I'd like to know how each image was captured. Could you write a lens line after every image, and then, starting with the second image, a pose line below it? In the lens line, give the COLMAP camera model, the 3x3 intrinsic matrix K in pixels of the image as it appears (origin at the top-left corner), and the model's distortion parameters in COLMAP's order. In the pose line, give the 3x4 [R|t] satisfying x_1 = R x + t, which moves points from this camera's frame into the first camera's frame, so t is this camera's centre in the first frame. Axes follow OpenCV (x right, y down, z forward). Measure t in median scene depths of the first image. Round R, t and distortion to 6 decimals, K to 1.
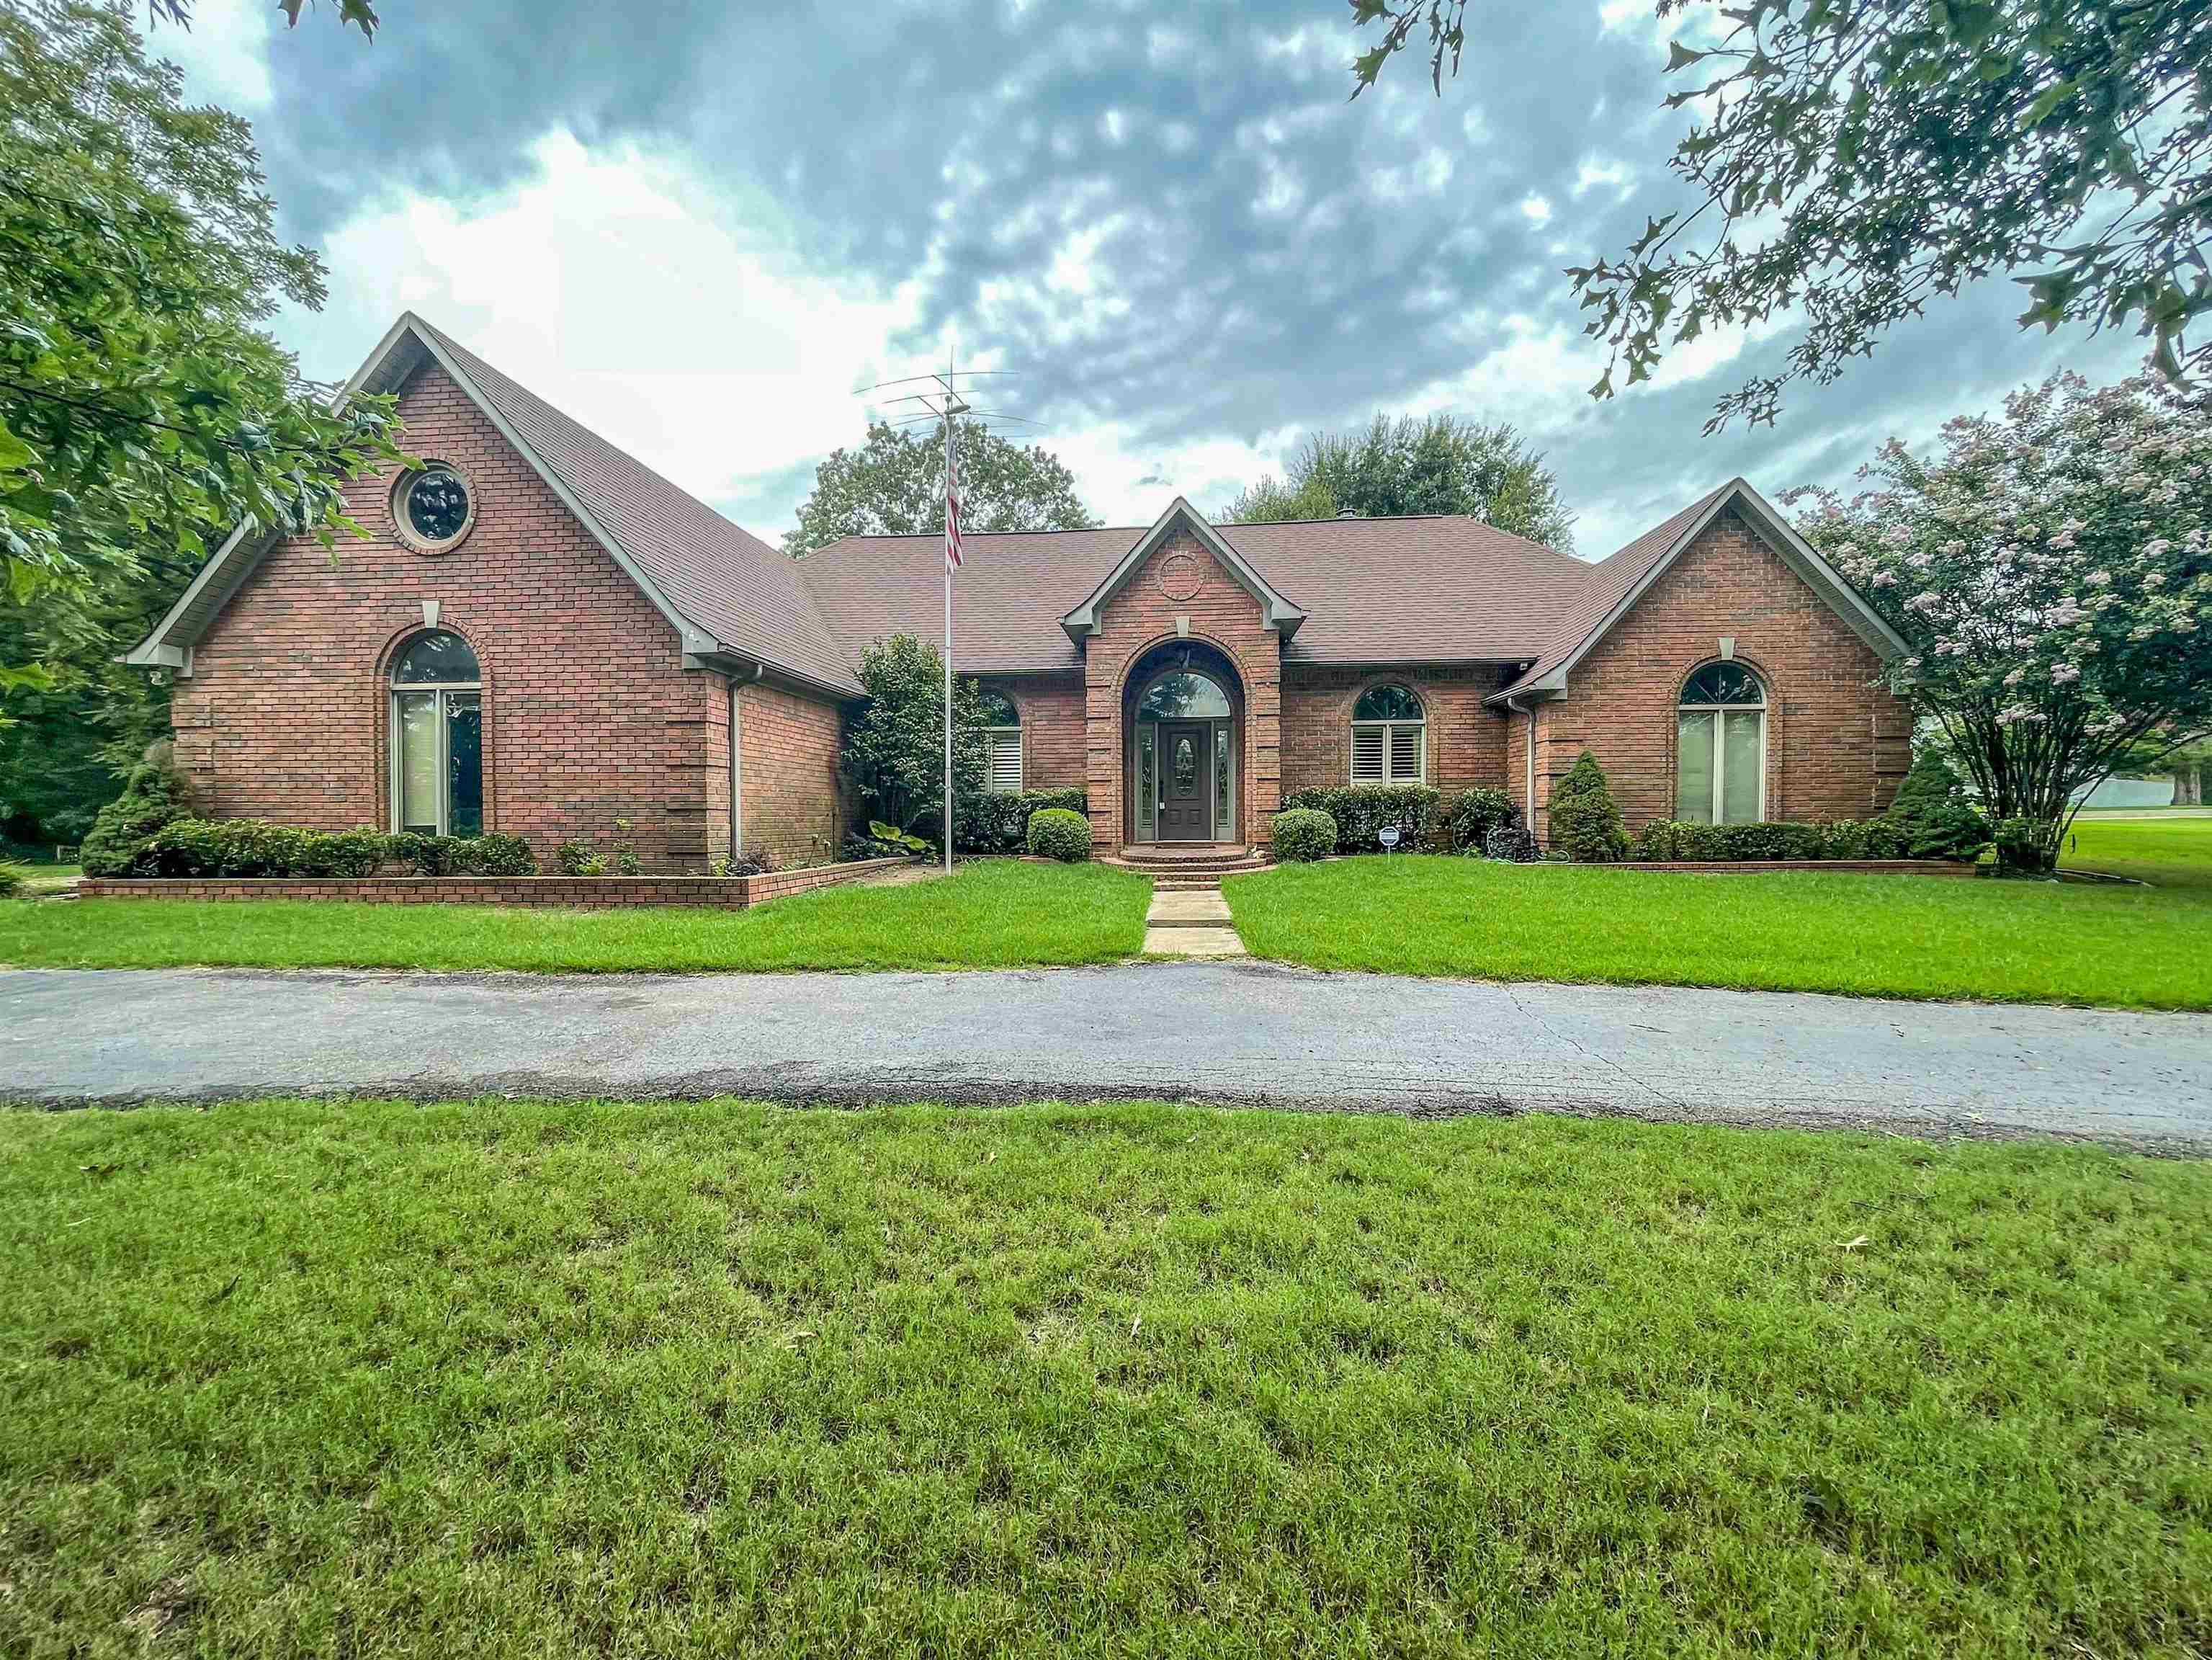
lens RADIAL K [[895.3, 0, 1106.0], [0, 895.3, 830.0], [0, 0, 1]] dist [0.000505, -0.000023]
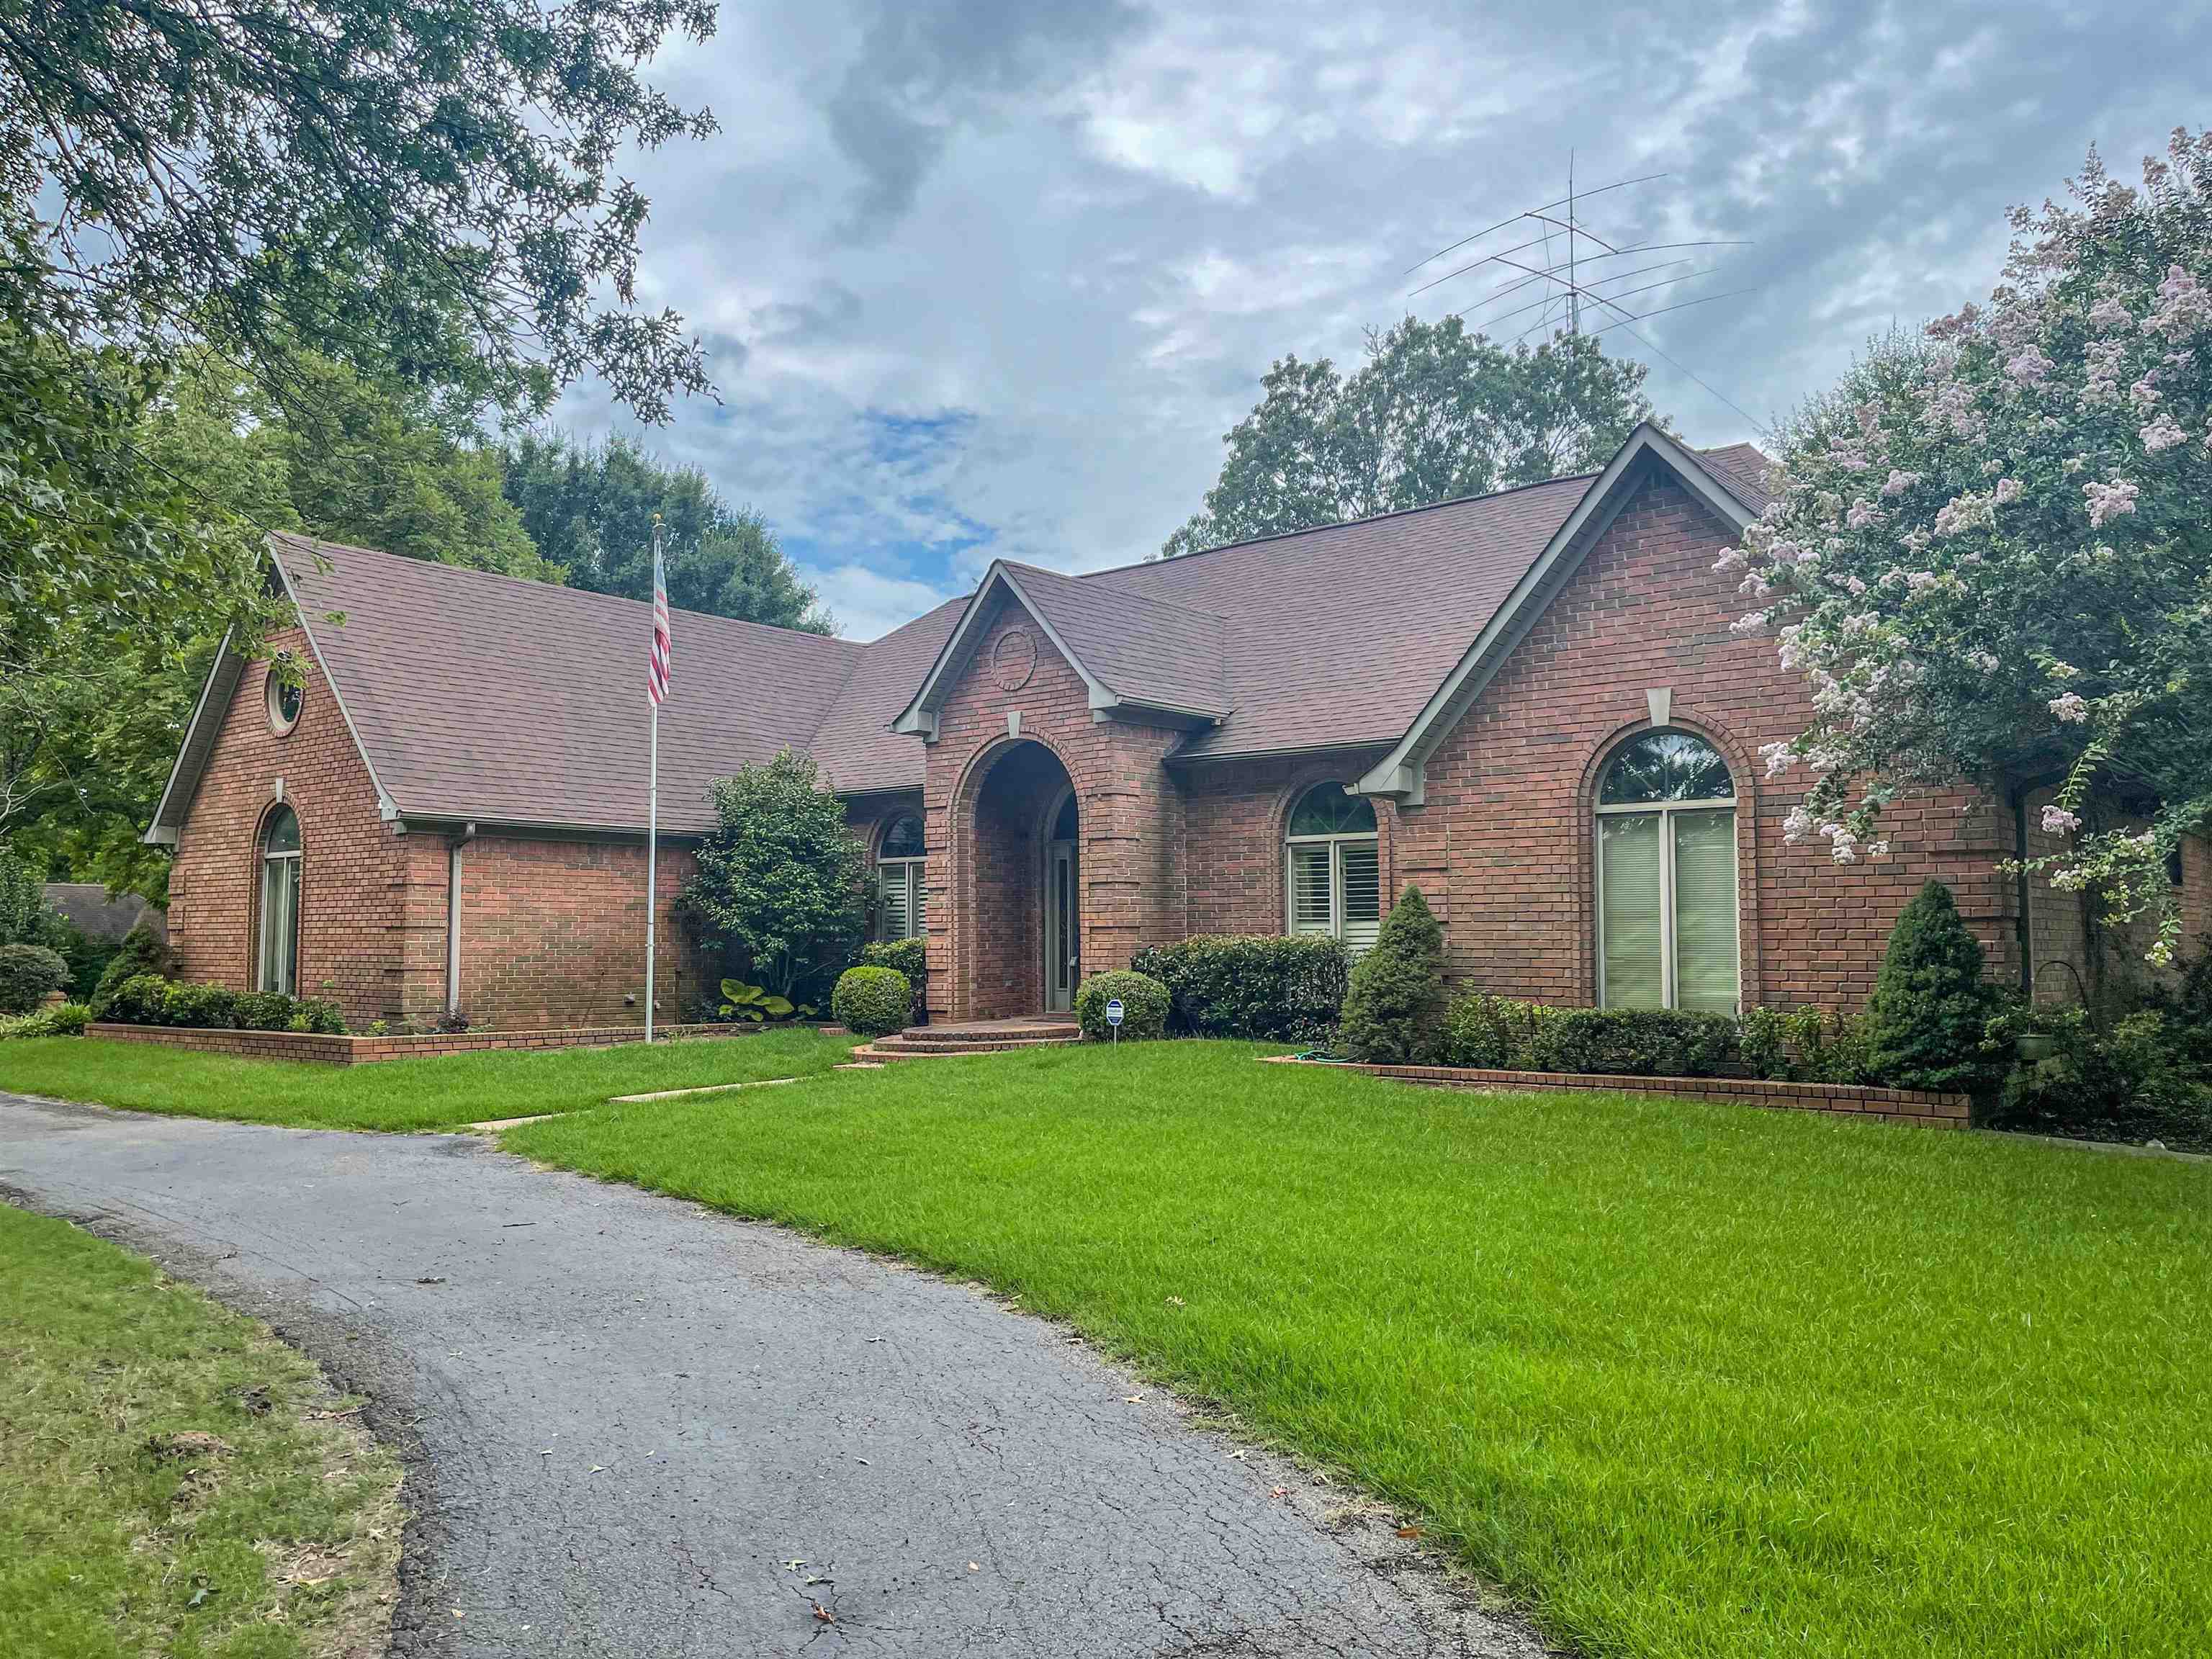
lens RADIAL K [[1570.0, 0, 1075.5], [0, 1570.0, 841.6], [0, 0, 1]] dist [0.072945, -0.096181]
pose [[0.829879, -0.033610, -0.556929, 0.939050], [-0.011505, 0.996941, -0.077308, -0.030954], [0.557824, 0.070564, 0.826954, -0.058860]]
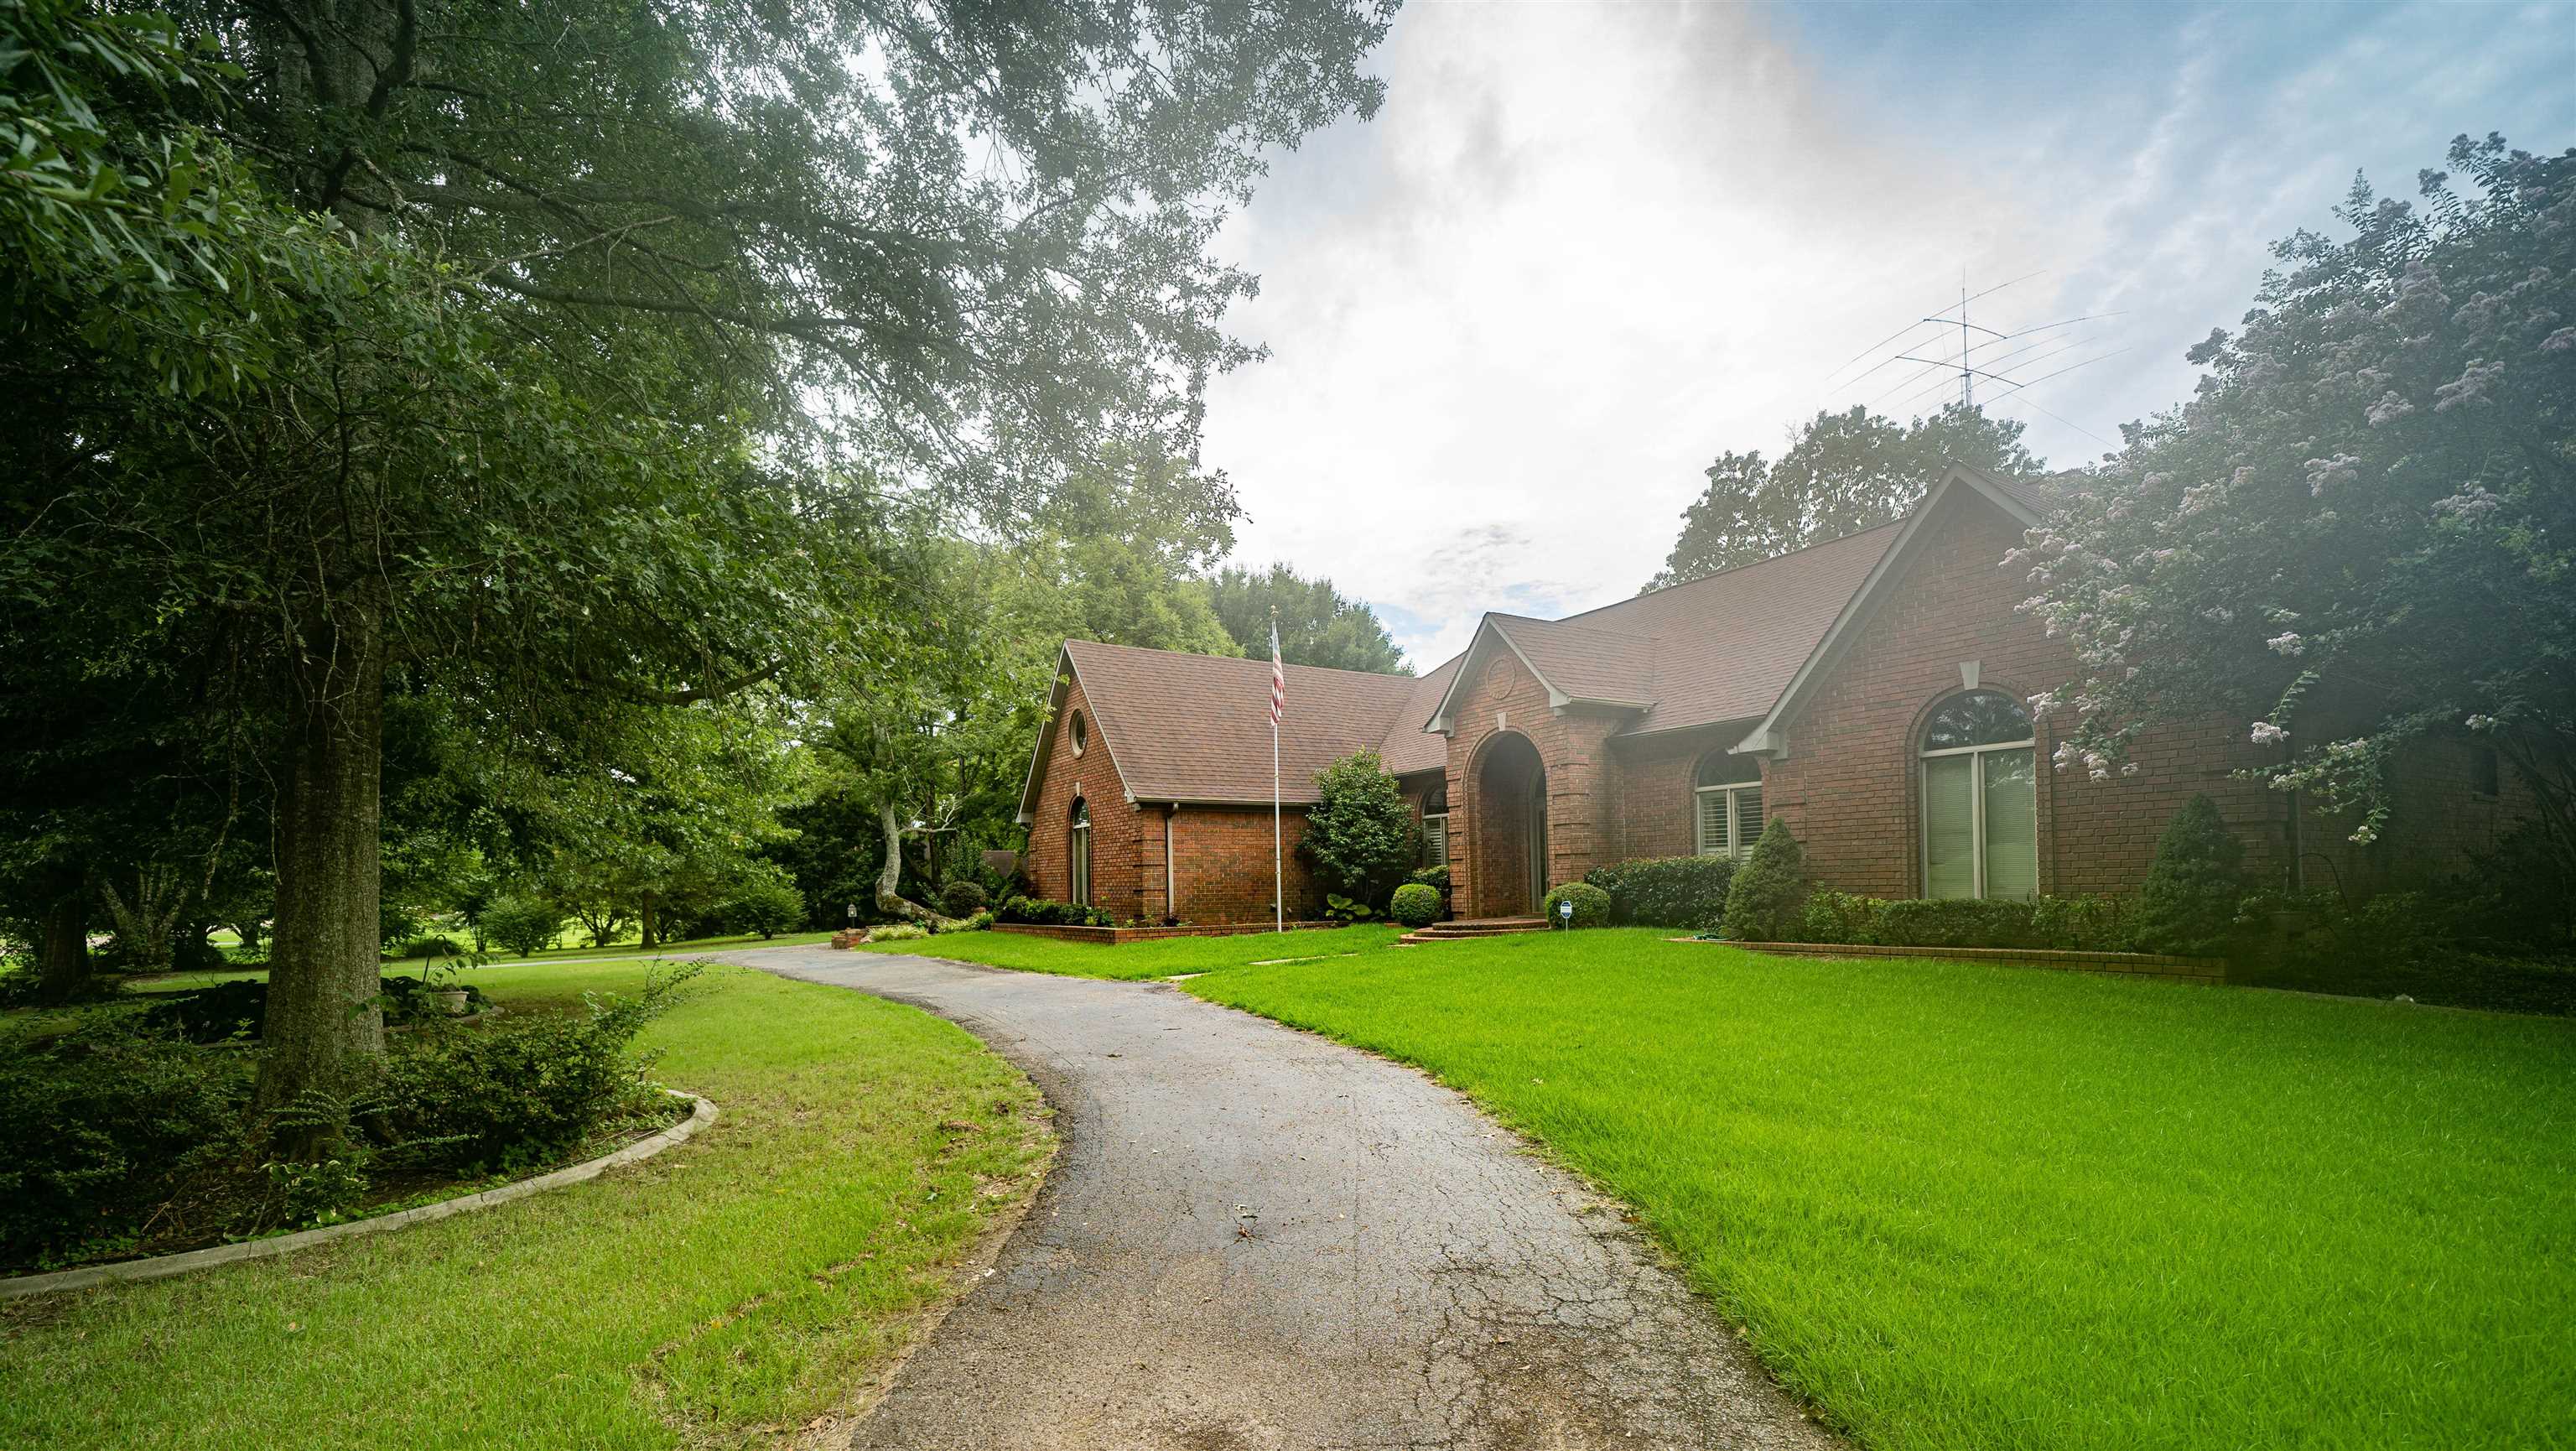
lens RADIAL K [[1016.2, 0, 1281.5], [0, 1016.2, 868.8], [0, 0, 1]] dist [-0.002015, -0.000003]
pose [[0.626705, -0.019421, -0.779014, 0.992875], [0.004805, 0.999767, -0.021060, -0.017882], [0.779242, 0.009455, 0.626652, -0.022842]]
